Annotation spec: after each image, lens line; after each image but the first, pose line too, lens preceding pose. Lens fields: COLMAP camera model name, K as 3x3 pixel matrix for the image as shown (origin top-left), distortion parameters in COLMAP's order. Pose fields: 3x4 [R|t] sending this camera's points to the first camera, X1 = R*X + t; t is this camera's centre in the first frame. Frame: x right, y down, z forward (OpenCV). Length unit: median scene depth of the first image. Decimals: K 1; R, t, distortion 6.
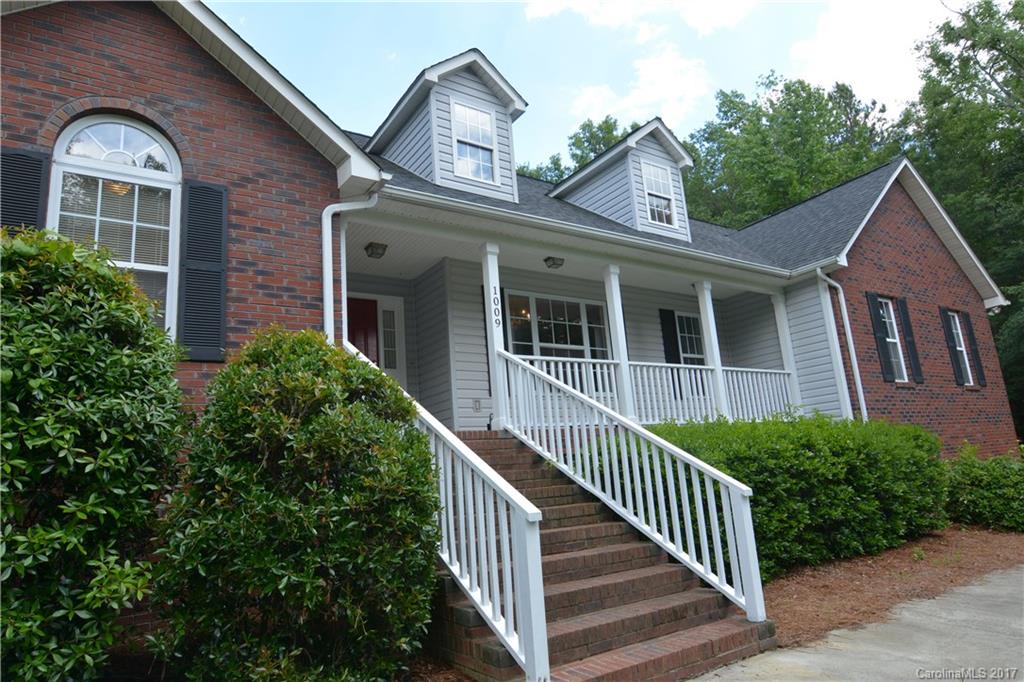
lens RADIAL K [[618.6, 0, 511.6], [0, 618.6, 338.5], [0, 0, 1]] dist [0.002196, -0.021533]
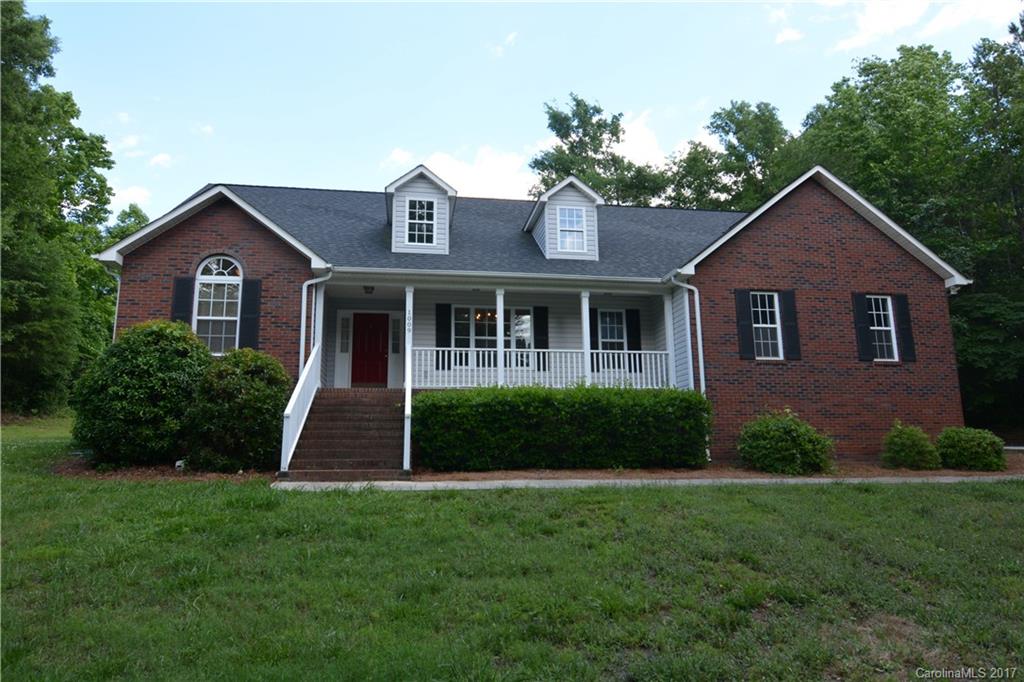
lens RADIAL K [[617.7, 0, 507.7], [0, 617.7, 347.2], [0, 0, 1]] dist [0.002317, -0.022813]
pose [[0.903343, -0.017861, -0.428546, 1.280319], [0.040354, 0.998240, 0.043457, -0.055965], [0.427016, -0.056551, 0.902474, -0.653728]]
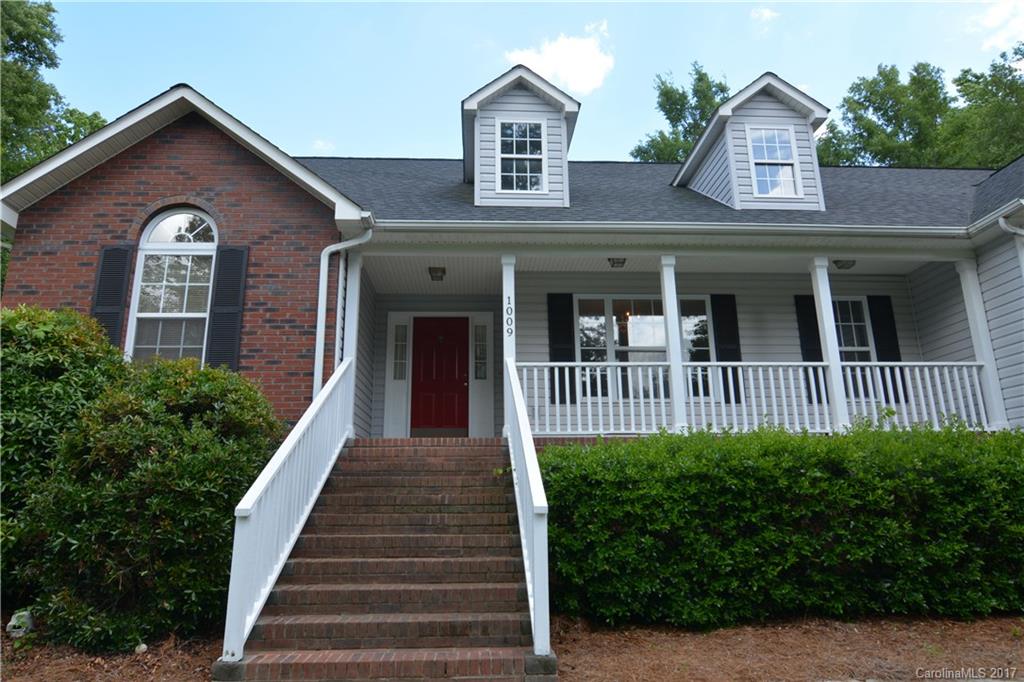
lens RADIAL K [[617.7, 0, 507.7], [0, 617.7, 347.2], [0, 0, 1]] dist [0.002317, -0.022813]
pose [[0.853117, -0.070499, -0.516934, 0.619718], [0.064012, 0.997486, -0.030395, 0.036012], [0.517778, -0.007160, 0.855485, 0.172703]]
